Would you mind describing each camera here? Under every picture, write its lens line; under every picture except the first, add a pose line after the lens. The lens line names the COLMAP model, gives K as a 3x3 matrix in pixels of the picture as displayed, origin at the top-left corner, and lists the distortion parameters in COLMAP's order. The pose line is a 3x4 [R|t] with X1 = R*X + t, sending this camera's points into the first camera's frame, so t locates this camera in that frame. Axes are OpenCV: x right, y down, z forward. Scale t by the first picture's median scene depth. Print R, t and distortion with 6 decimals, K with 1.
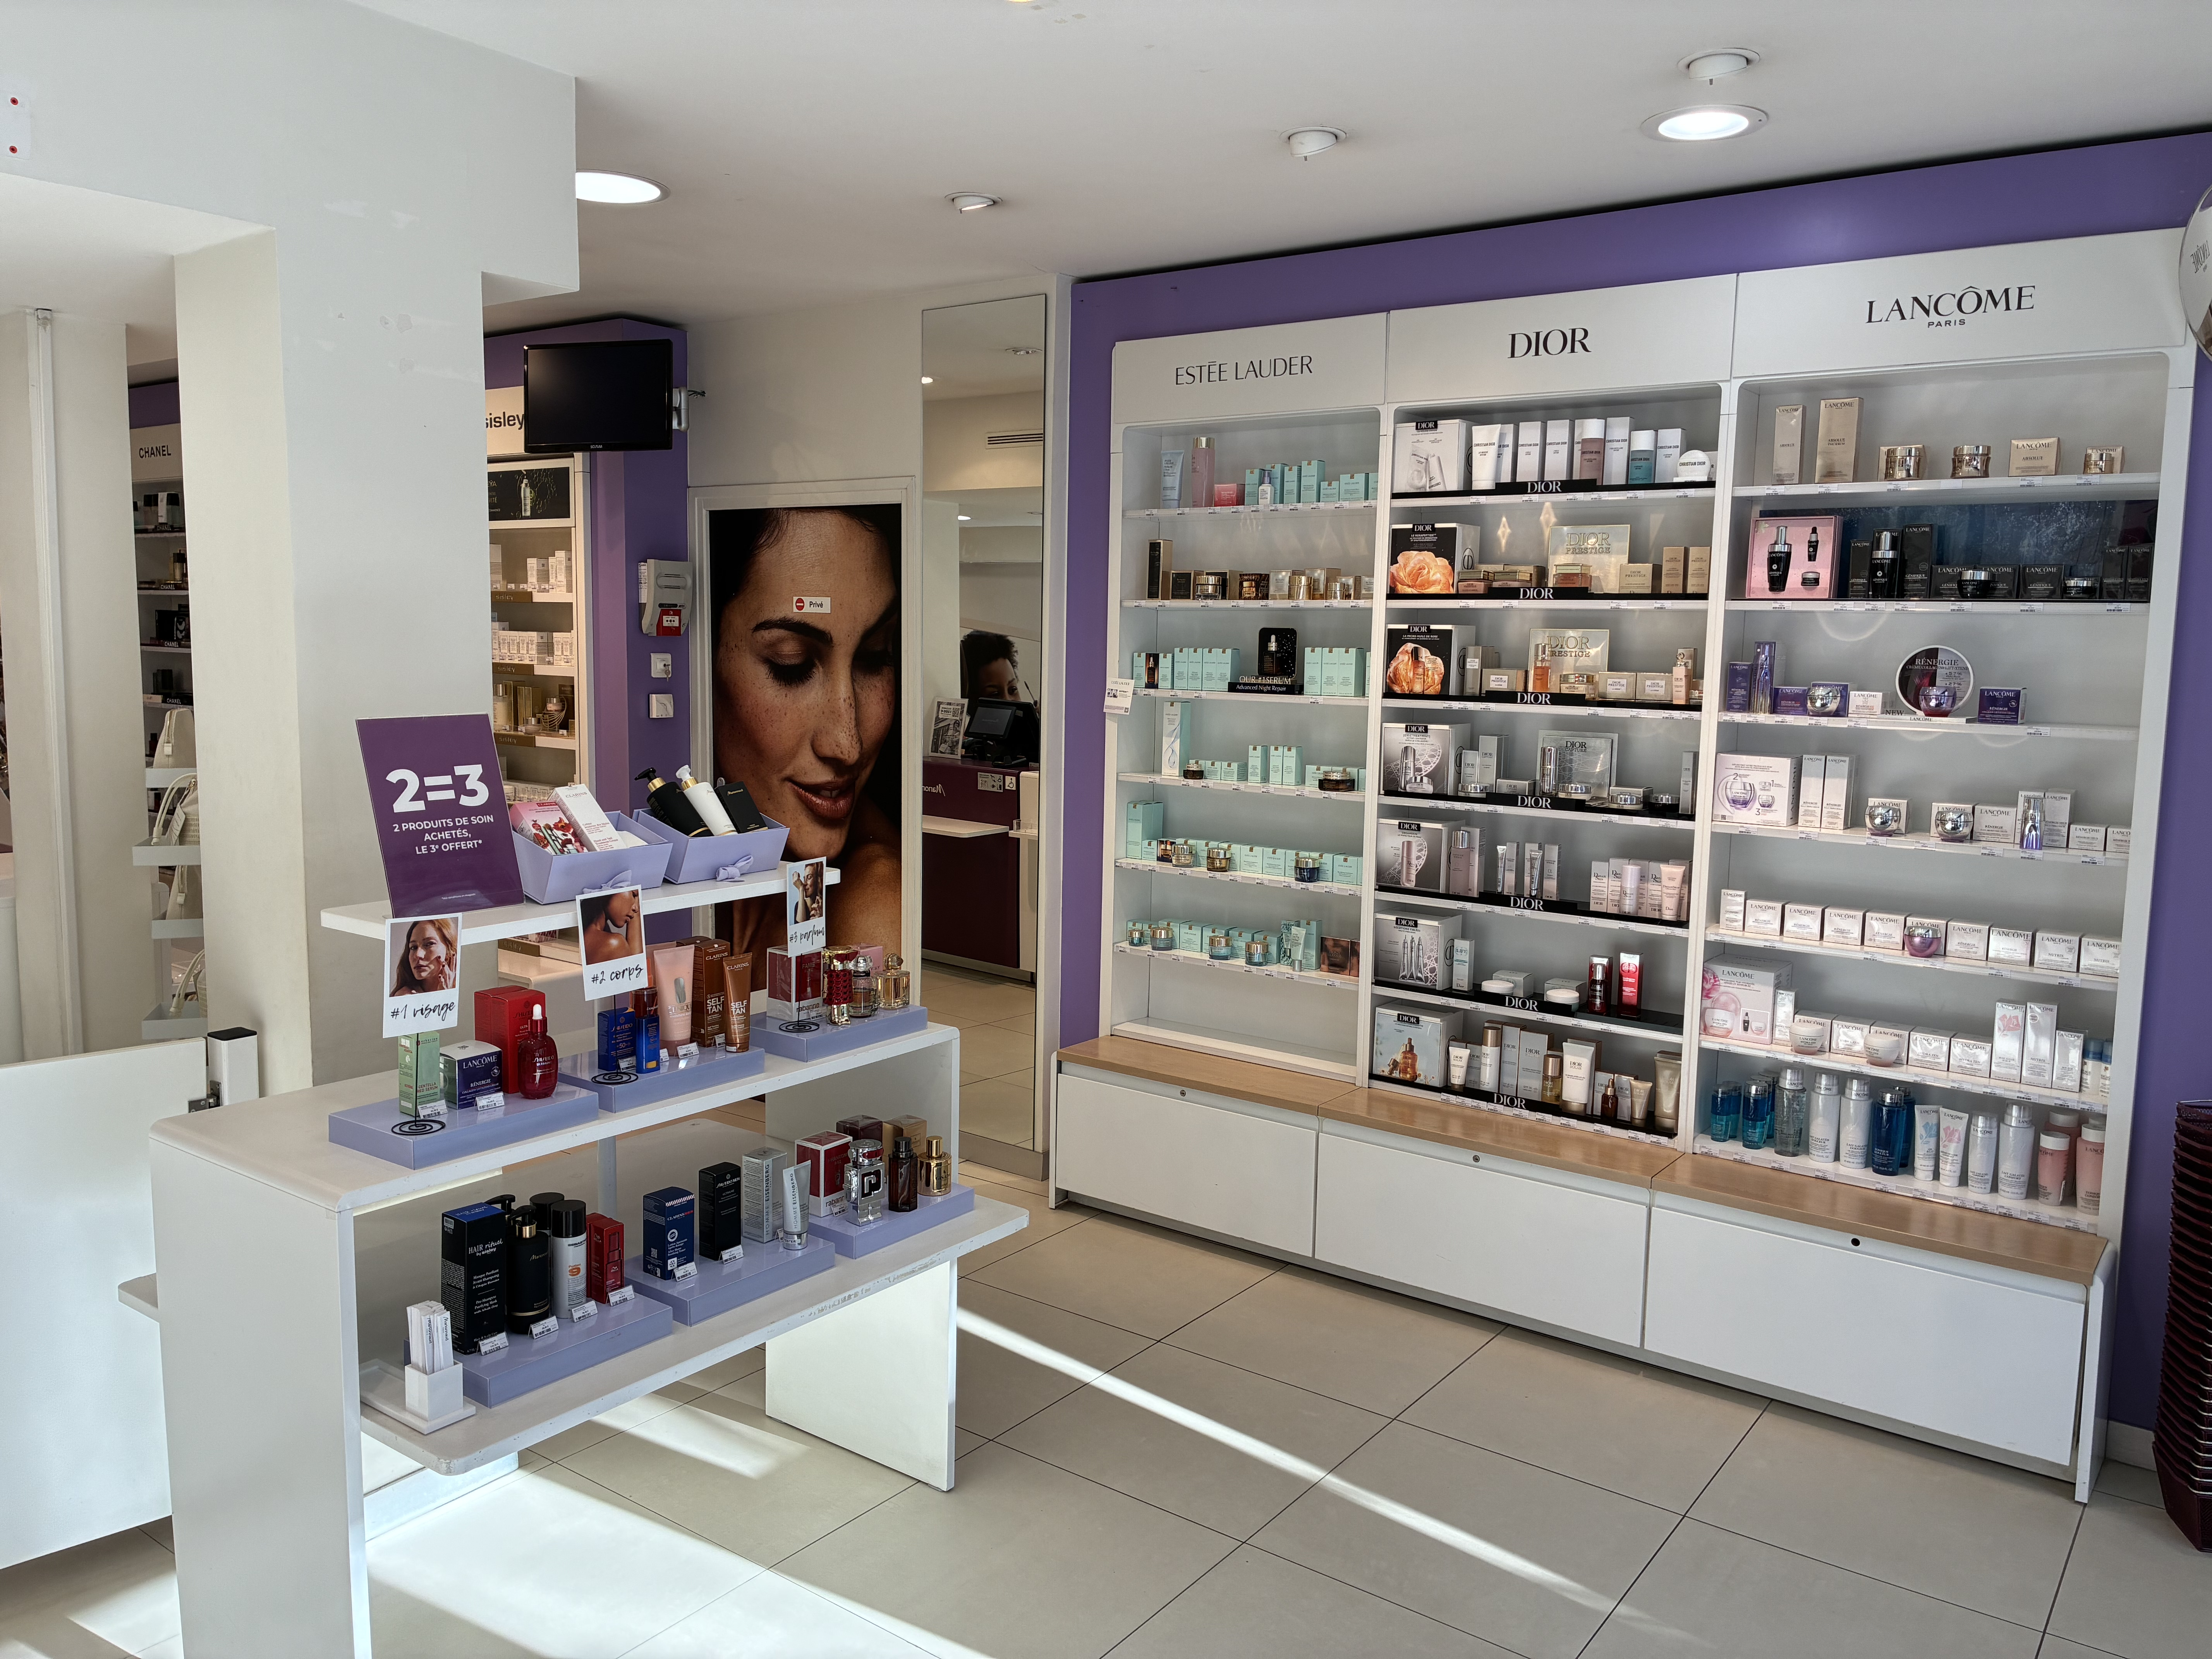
lens RADIAL K [[1667.0, 0, 1106.0], [0, 1667.0, 829.5], [0, 0, 1]] dist [-0.008464, -0.002864]
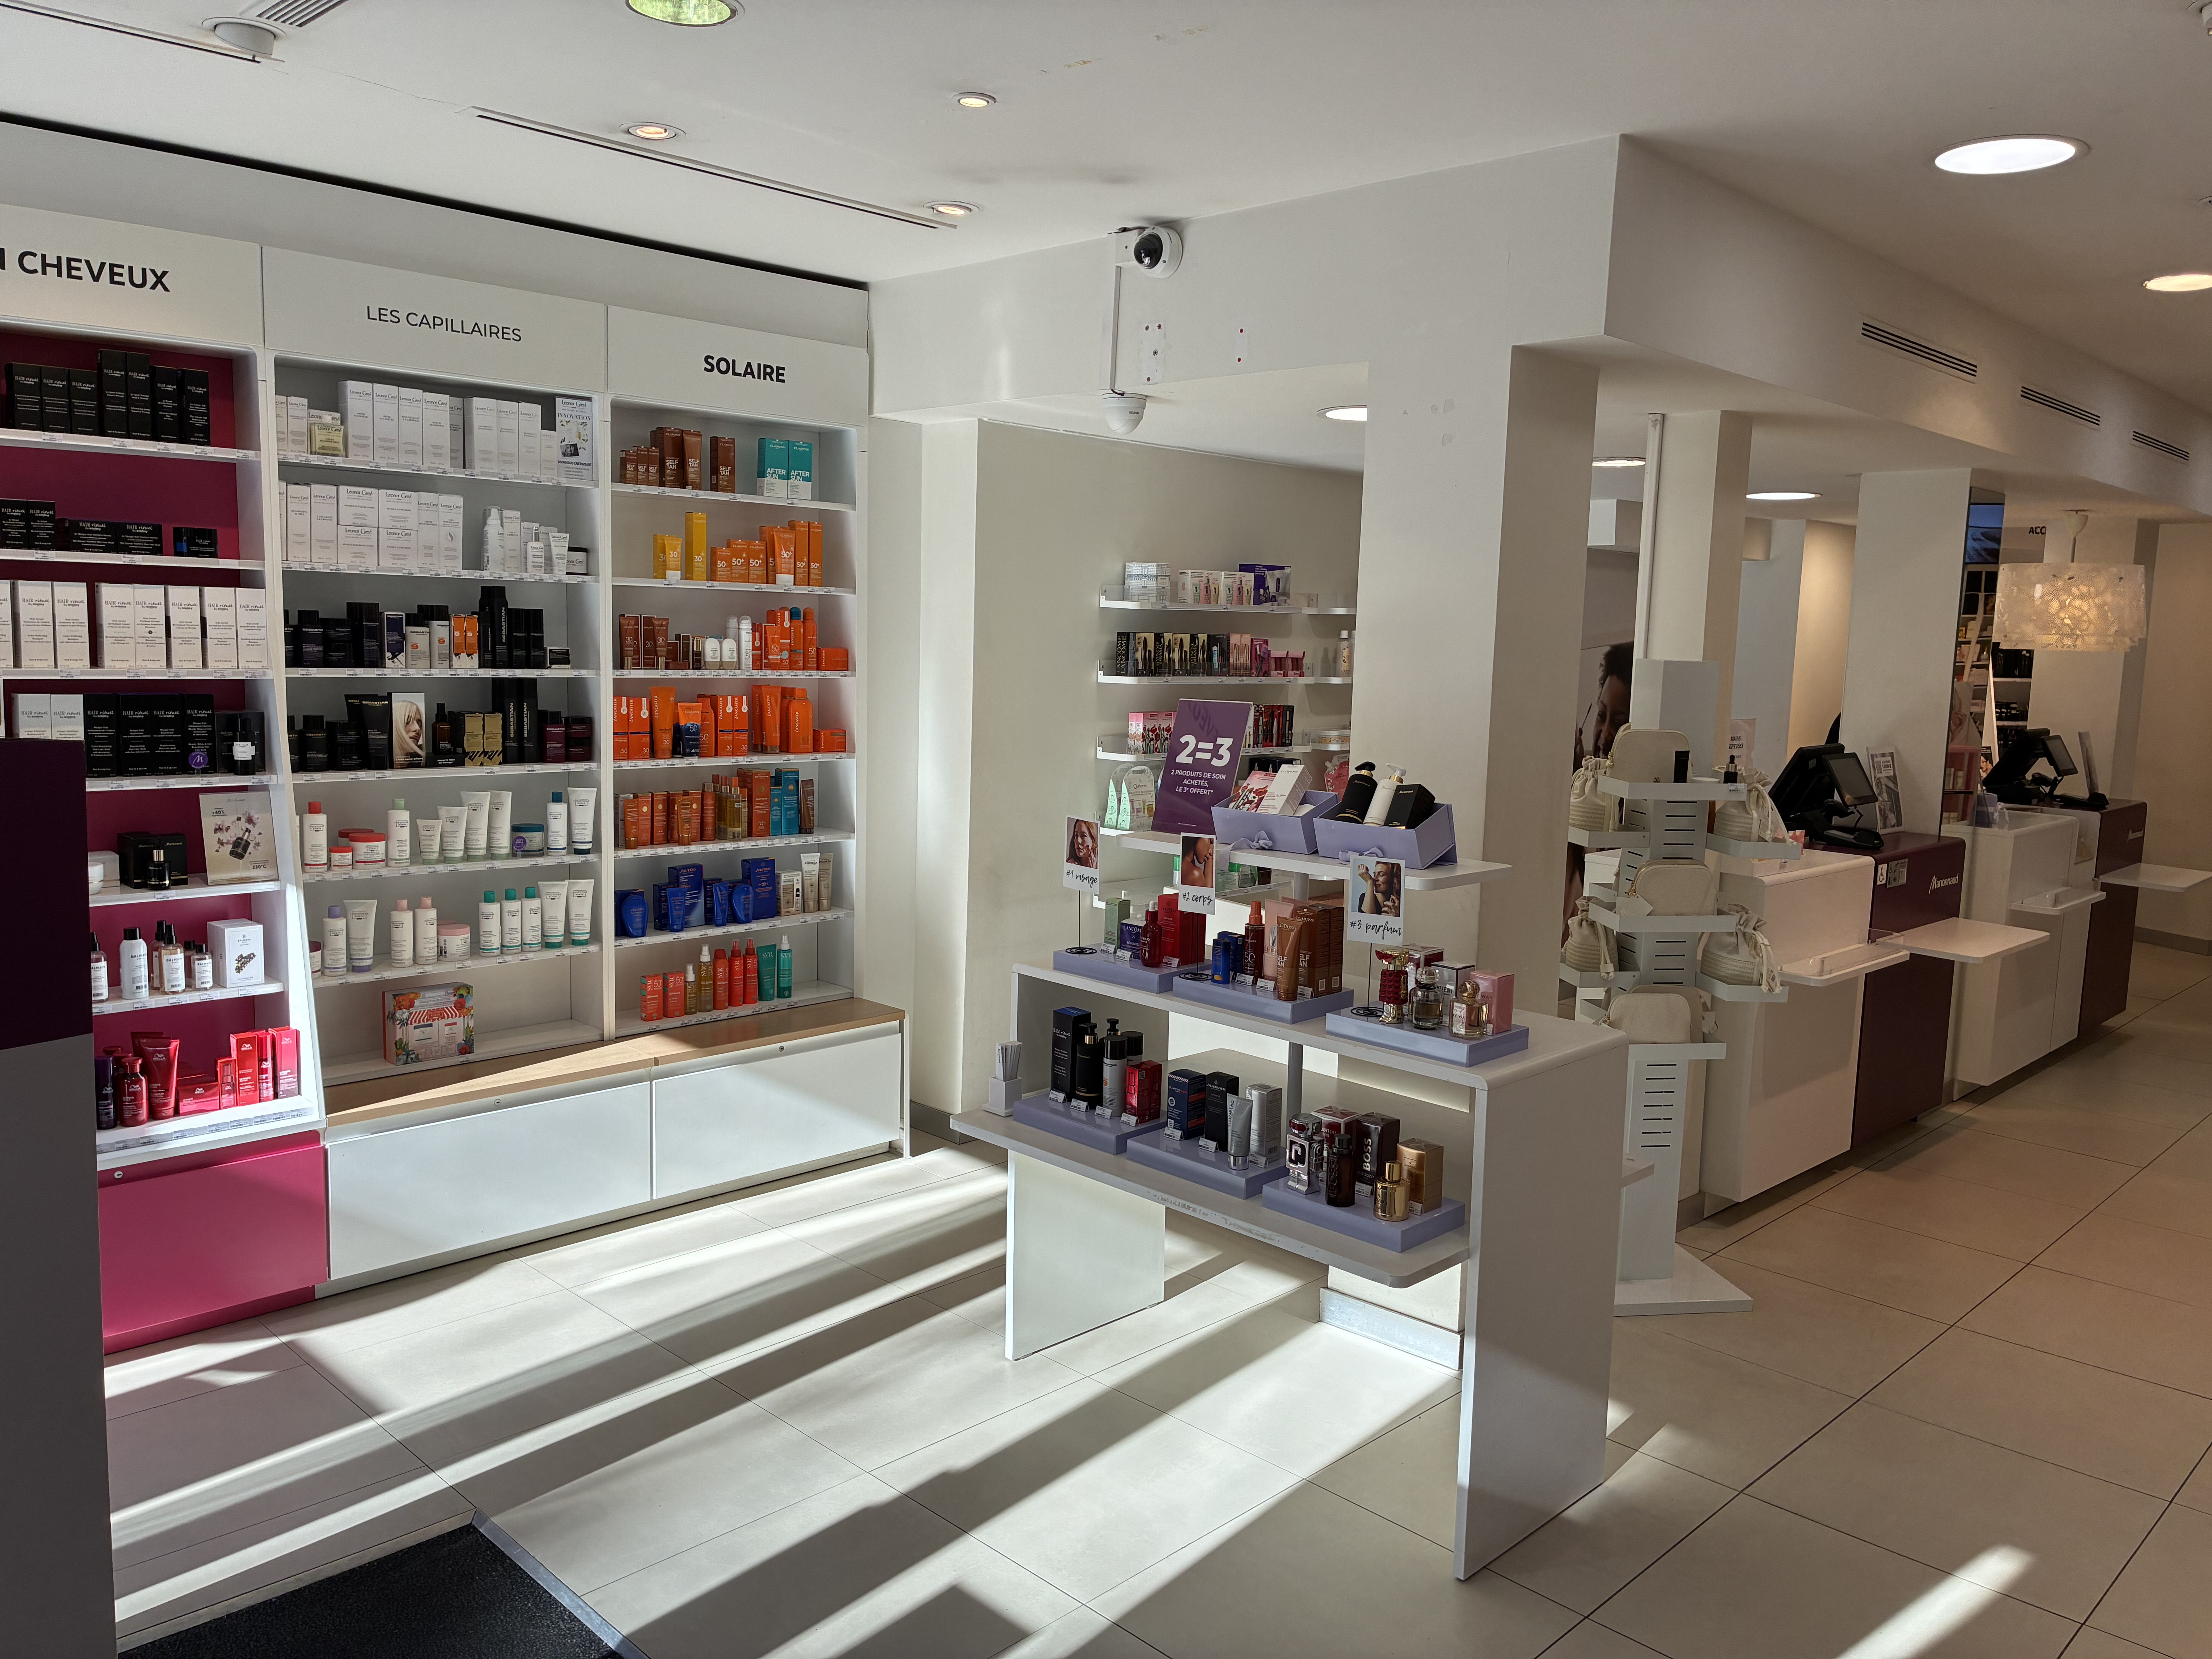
lens RADIAL K [[1667.0, 0, 1106.0], [0, 1667.0, 829.5], [0, 0, 1]] dist [-0.008464, -0.002864]
pose [[-0.132256, 0.098156, -0.986344, 1.046823], [-0.152430, 0.981234, 0.118086, -0.115659], [0.979425, 0.165966, -0.114812, 1.091935]]
